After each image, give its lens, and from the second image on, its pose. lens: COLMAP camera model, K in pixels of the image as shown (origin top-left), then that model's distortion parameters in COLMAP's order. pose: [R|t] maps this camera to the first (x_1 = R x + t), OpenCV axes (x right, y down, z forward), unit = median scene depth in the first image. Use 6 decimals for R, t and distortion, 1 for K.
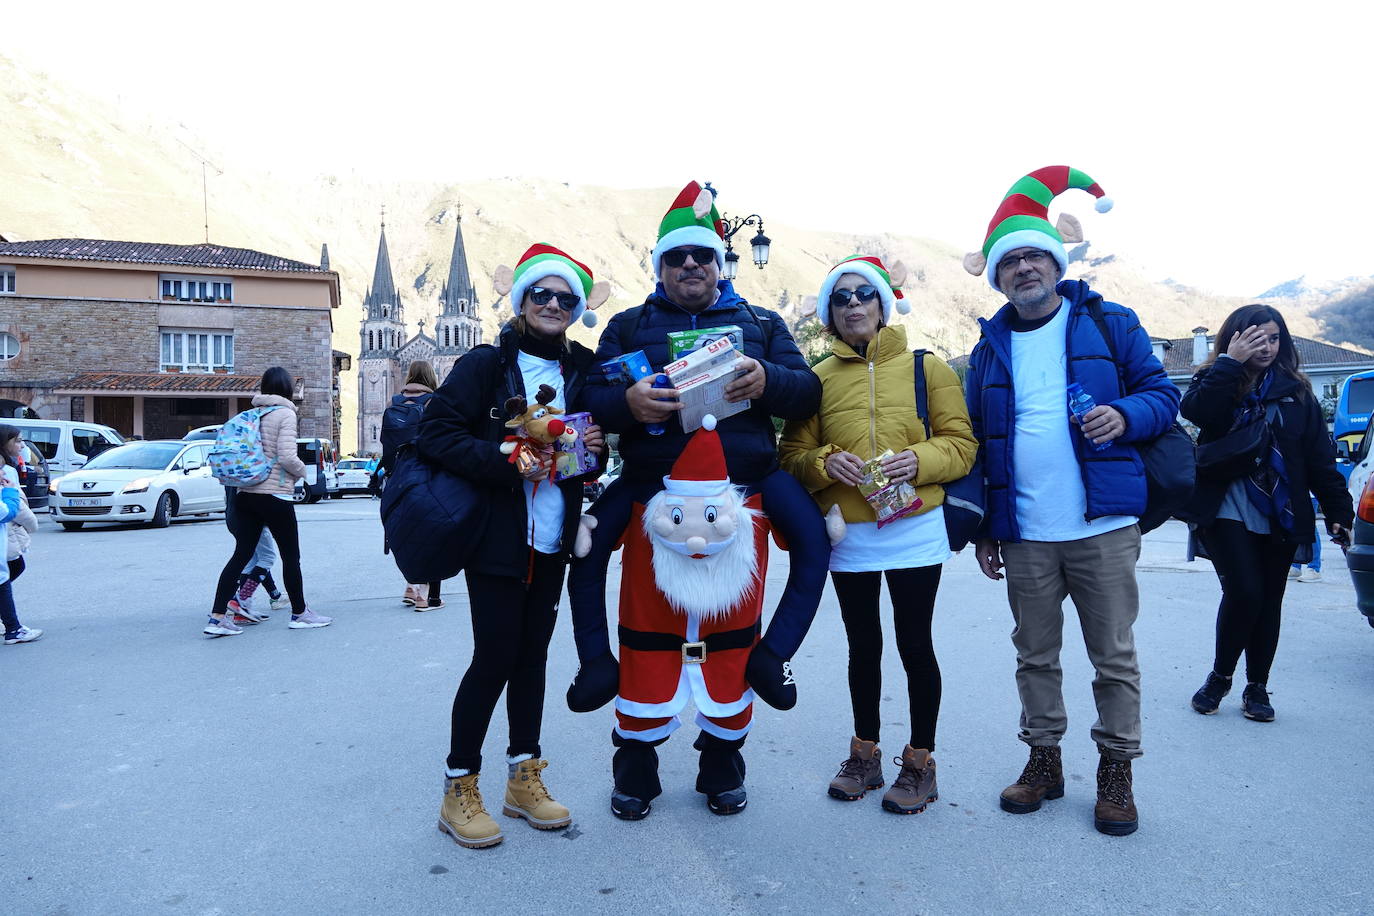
lens RADIAL K [[1003.8, 0, 687.0], [0, 1003.8, 458.0], [0, 0, 1]] dist [-0.000161, 0.003094]
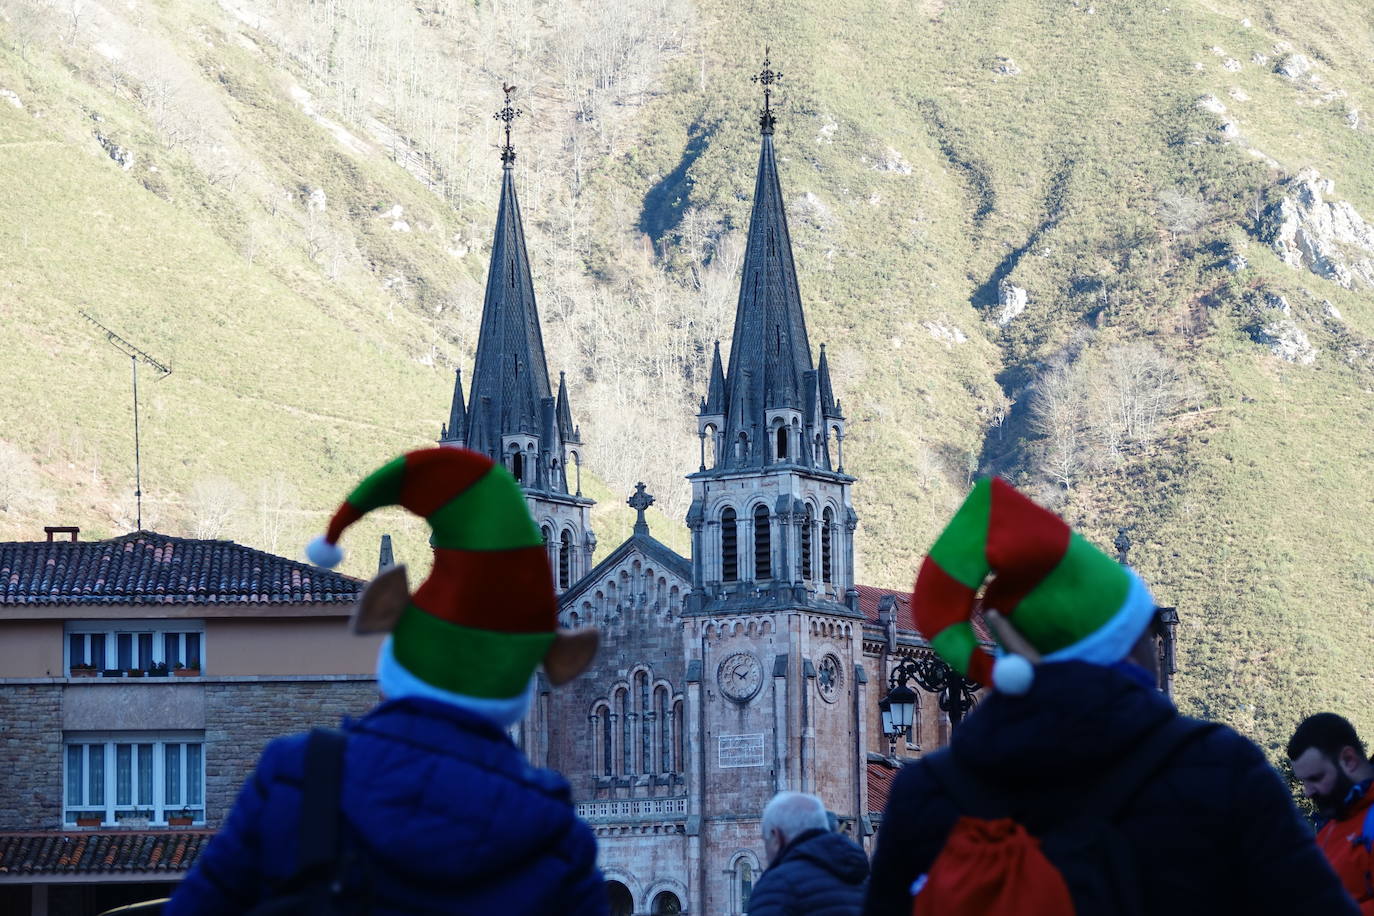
lens RADIAL K [[4753.6, 0, 687.0], [0, 4753.6, 458.0], [0, 0, 1]] dist [-0.046676, 1.145503]
pose [[0.966915, -0.034027, -0.252820, 0.085562], [0.007039, 0.994245, -0.106895, -0.003871], [0.255002, 0.101579, 0.961590, -0.280411]]
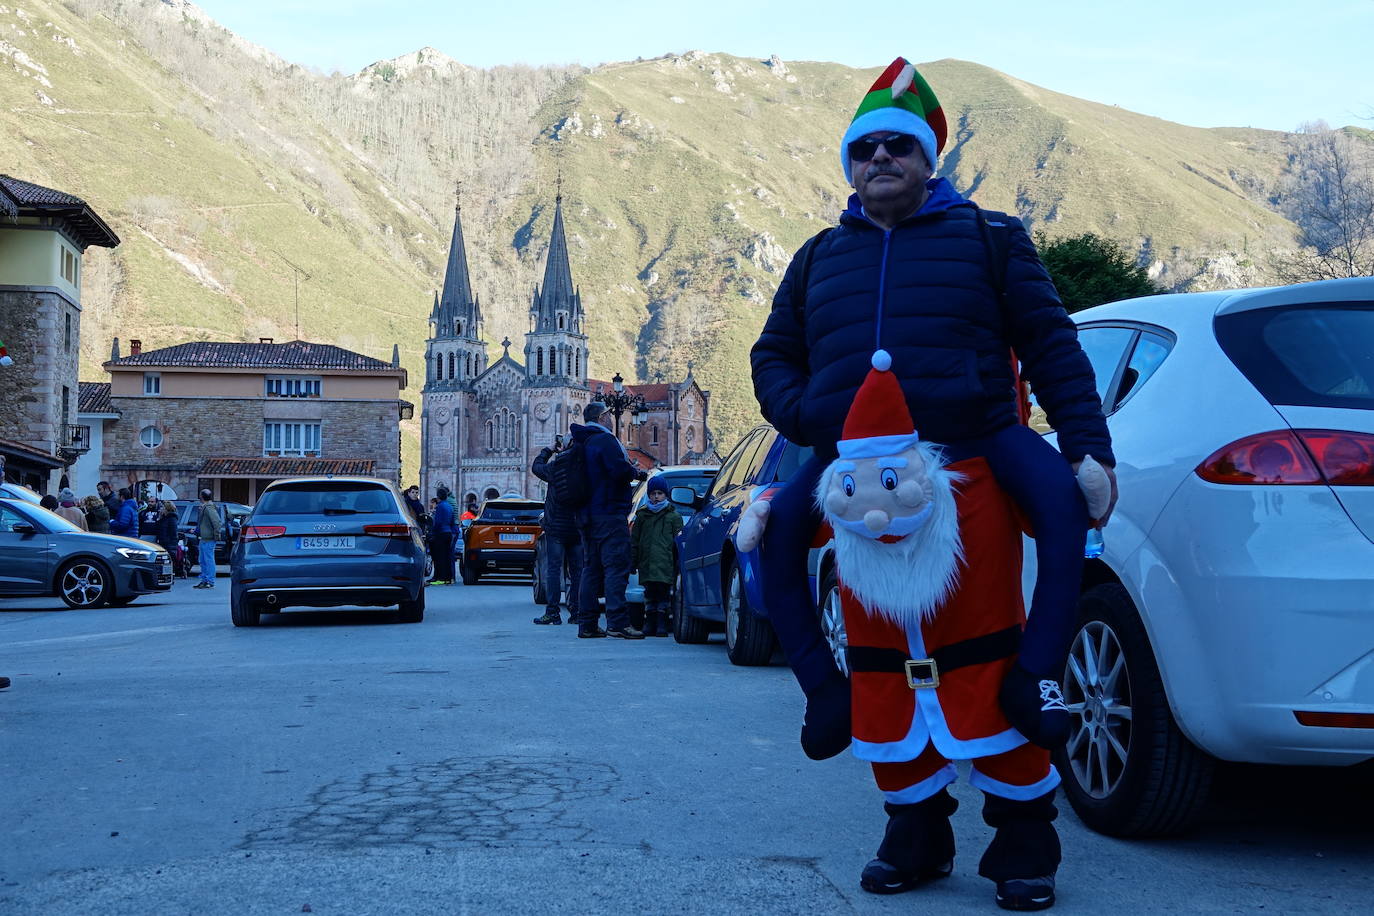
lens RADIAL K [[1775.7, 0, 687.0], [0, 1775.7, 458.0], [0, 0, 1]] dist [-0.003252, -0.020674]
pose [[0.985991, 0.006345, -0.166678, 0.082322], [-0.013070, 0.999143, -0.039286, -0.001604], [0.166286, 0.040915, 0.985228, -0.252151]]
